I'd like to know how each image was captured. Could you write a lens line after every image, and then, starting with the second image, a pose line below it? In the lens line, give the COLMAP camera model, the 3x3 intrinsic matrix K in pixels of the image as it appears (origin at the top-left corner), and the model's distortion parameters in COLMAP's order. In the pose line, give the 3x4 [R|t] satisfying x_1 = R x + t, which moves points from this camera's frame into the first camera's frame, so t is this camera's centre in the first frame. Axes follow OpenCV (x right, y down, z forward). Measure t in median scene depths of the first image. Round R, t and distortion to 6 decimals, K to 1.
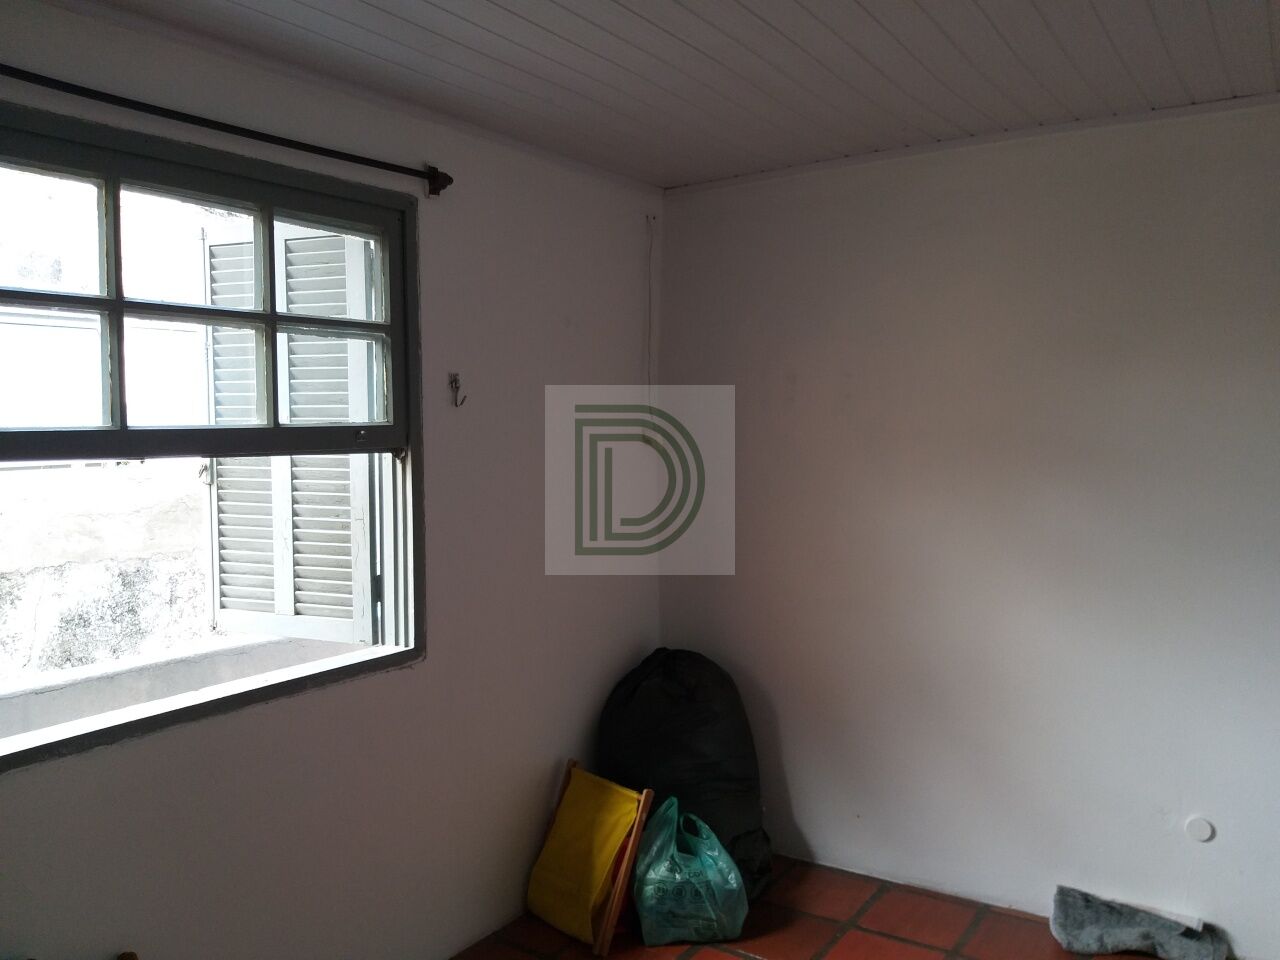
lens RADIAL K [[990.4, 0, 631.9], [0, 990.4, 474.5], [0, 0, 1]] dist [0.068251, -0.133628]
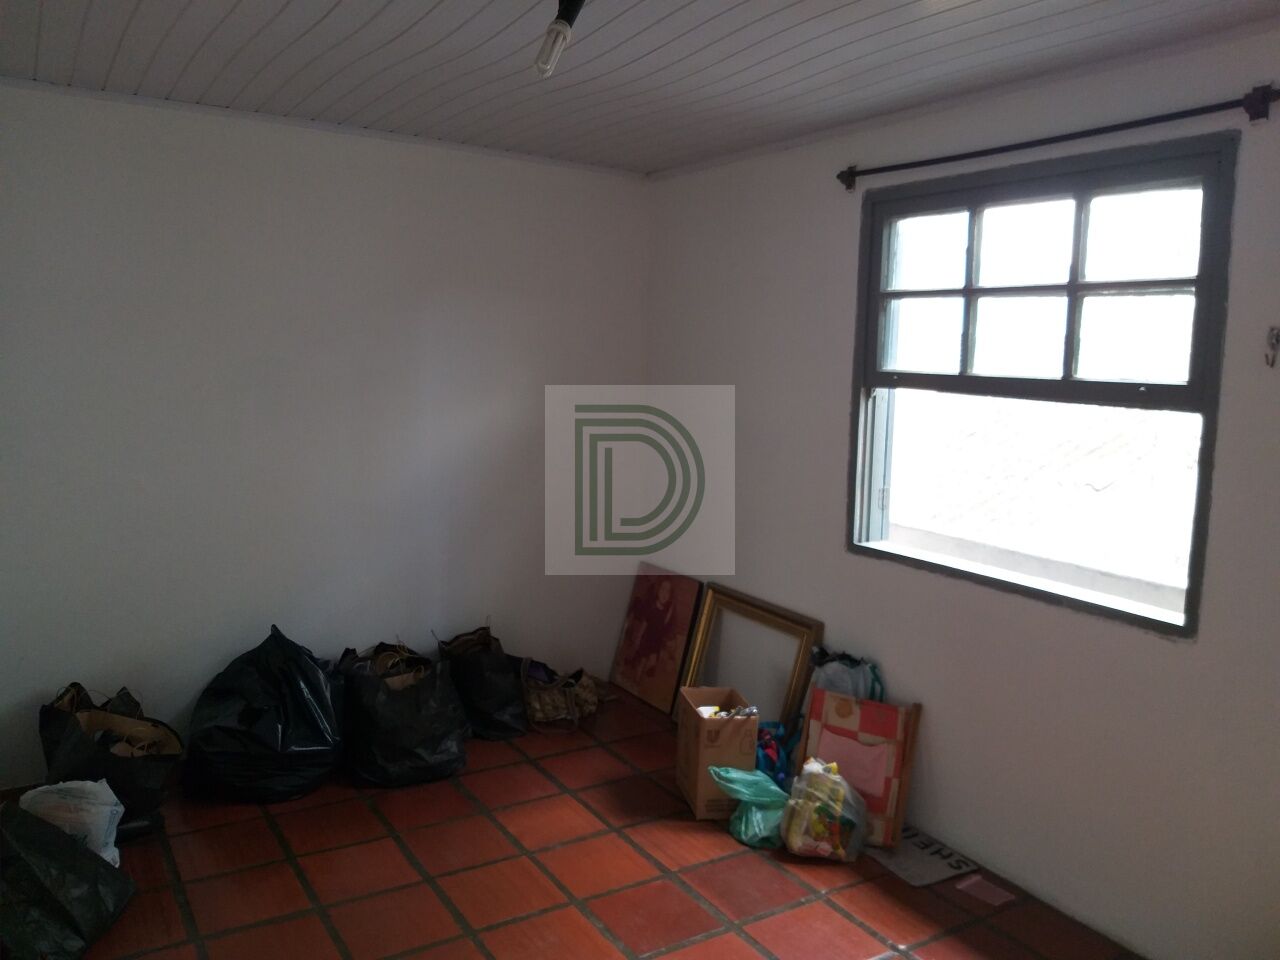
lens RADIAL K [[990.4, 0, 631.9], [0, 990.4, 474.5], [0, 0, 1]] dist [0.068251, -0.133628]
pose [[-0.421700, 0.095414, -0.901701, 0.881882], [-0.083939, 0.986070, 0.143598, -0.058611], [0.902842, 0.136243, -0.407817, 0.957217]]
